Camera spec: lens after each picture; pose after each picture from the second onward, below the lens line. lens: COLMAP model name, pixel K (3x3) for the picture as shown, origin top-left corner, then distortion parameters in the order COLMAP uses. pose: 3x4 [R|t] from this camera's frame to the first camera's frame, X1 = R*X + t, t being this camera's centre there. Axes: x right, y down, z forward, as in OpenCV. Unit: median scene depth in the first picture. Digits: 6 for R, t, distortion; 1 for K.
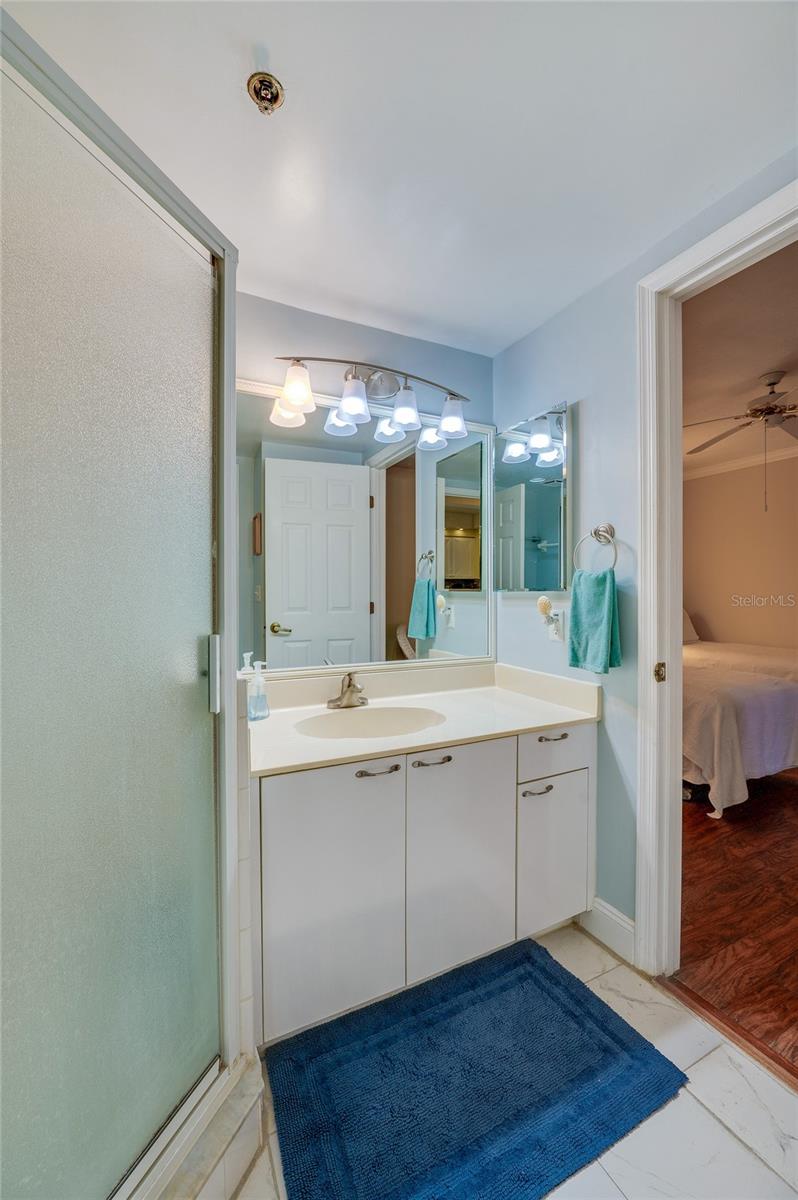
lens RADIAL K [[481.5, 0, 395.5], [0, 481.5, 600.1], [0, 0, 1]] dist [-0.015931, 0.000392]
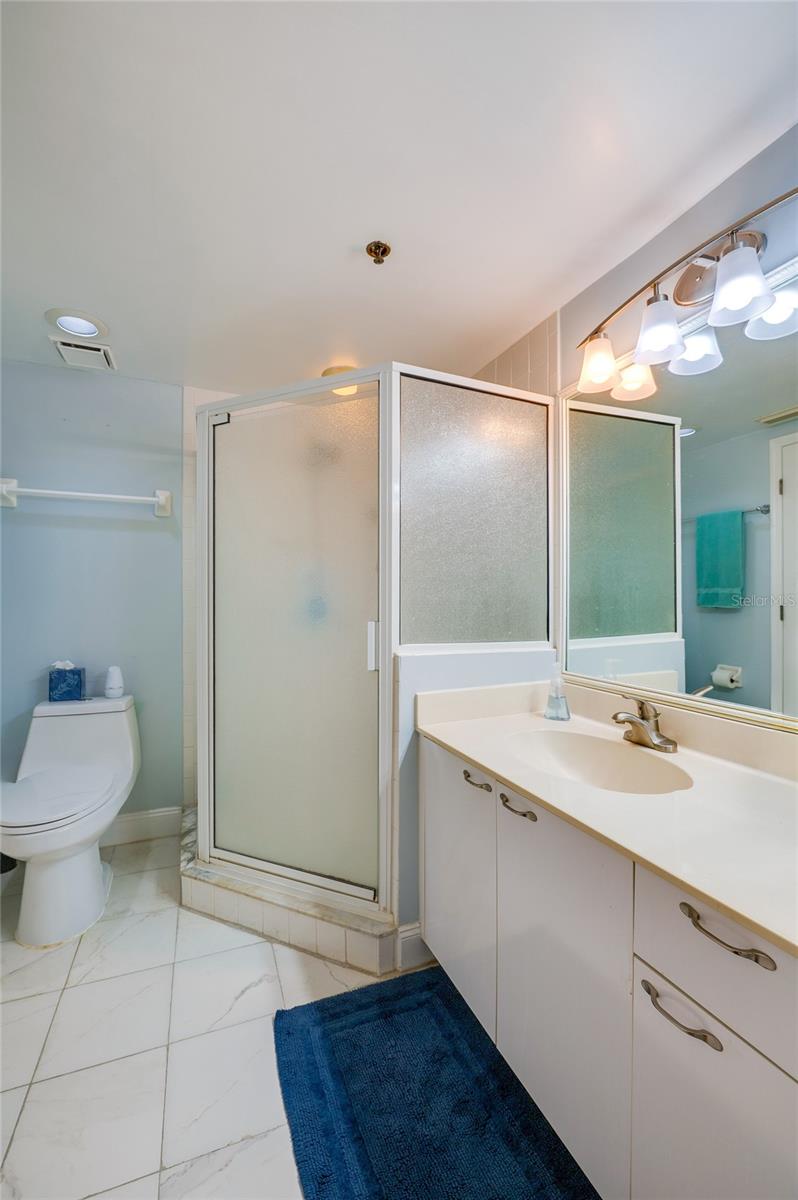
lens RADIAL K [[481.5, 0, 393.7], [0, 481.5, 604.4], [0, 0, 1]] dist [-0.015931, 0.000392]
pose [[-0.076114, 0.008811, -0.997060, 0.976295], [-0.004339, 0.999949, 0.009168, -0.004301], [0.997090, 0.005024, -0.076072, 0.957422]]
